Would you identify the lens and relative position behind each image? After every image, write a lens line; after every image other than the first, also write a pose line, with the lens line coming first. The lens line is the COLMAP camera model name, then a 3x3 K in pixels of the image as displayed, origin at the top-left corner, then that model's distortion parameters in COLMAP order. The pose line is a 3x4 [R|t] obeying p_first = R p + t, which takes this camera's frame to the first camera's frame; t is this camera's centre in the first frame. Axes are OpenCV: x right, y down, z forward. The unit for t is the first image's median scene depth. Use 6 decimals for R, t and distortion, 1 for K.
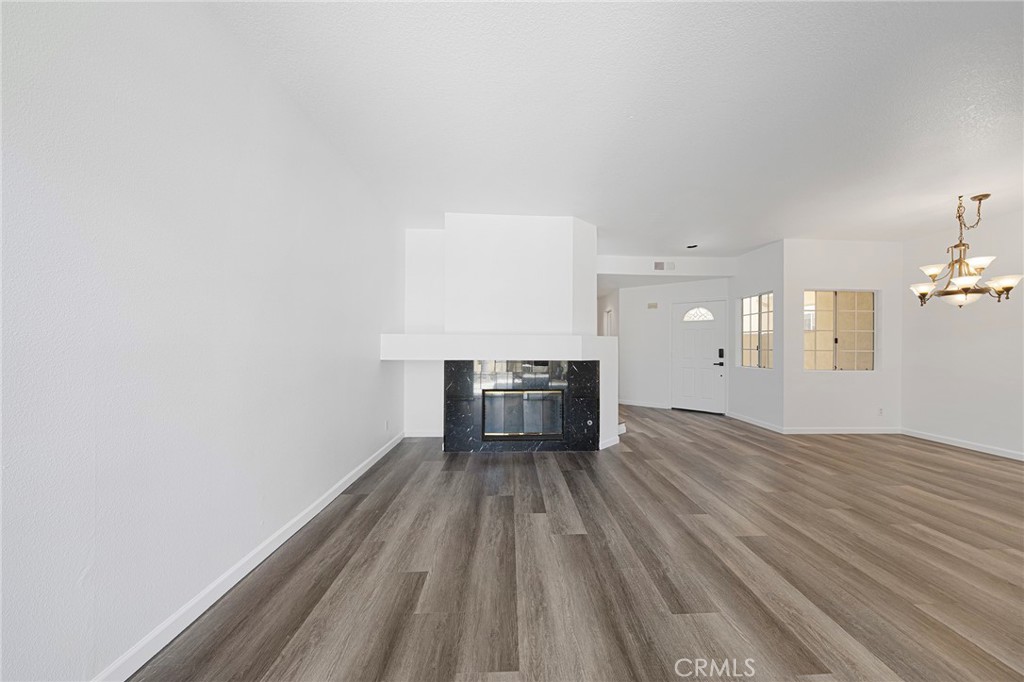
lens RADIAL K [[358.7, 0, 535.7], [0, 358.7, 342.3], [0, 0, 1]] dist [0.000500, -0.000331]
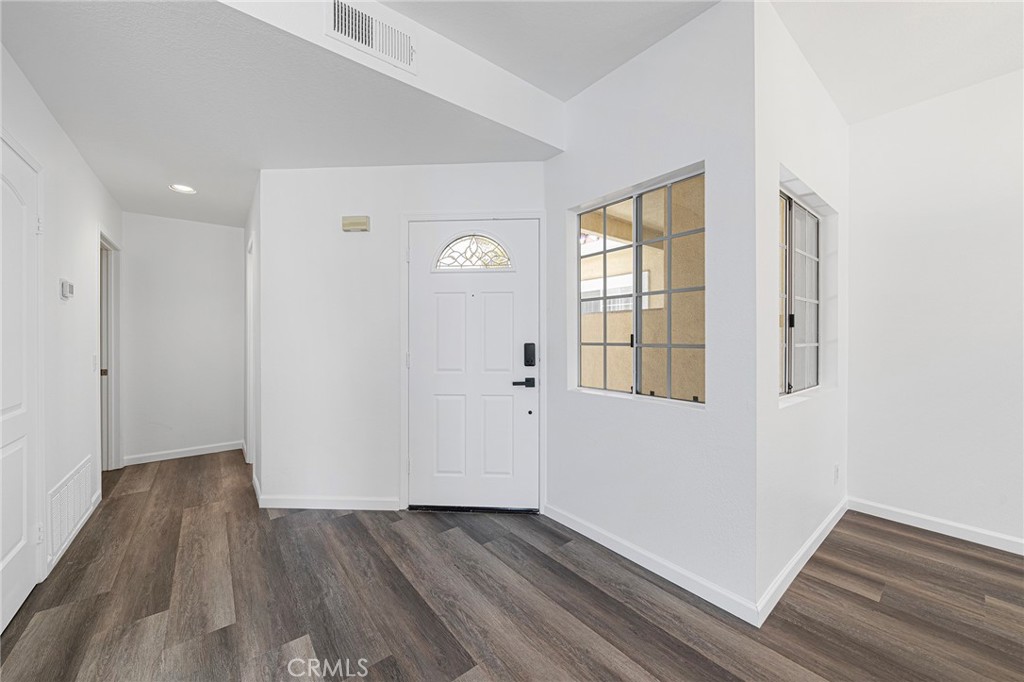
lens RADIAL K [[387.7, 0, 491.2], [0, 387.7, 337.9], [0, 0, 1]] dist [0.002570, -0.000380]
pose [[0.849313, -0.007600, 0.527835, 0.450421], [0.002561, 0.999944, 0.010275, 0.013994], [-0.527883, -0.007375, 0.849285, 1.151075]]
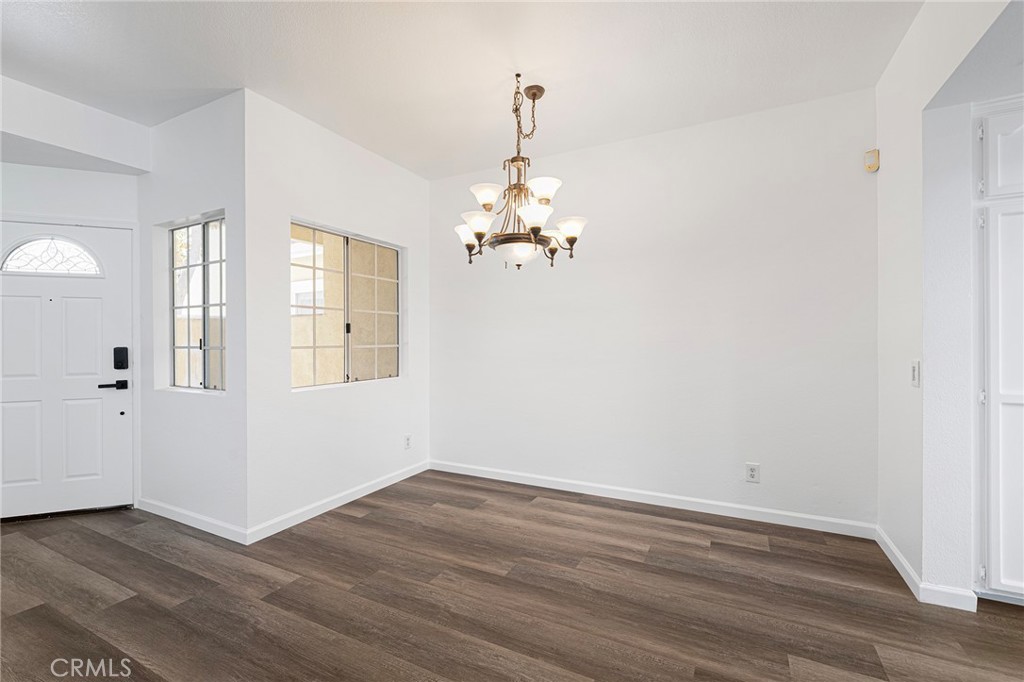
lens RADIAL K [[459.8, 0, 496.8], [0, 459.8, 339.4], [0, 0, 1]] dist [0.002319, -0.000148]
pose [[0.543620, -0.009917, 0.839273, 0.537149], [0.003033, 0.999947, 0.009852, 0.009483], [-0.839326, -0.002810, 0.543622, 0.618648]]
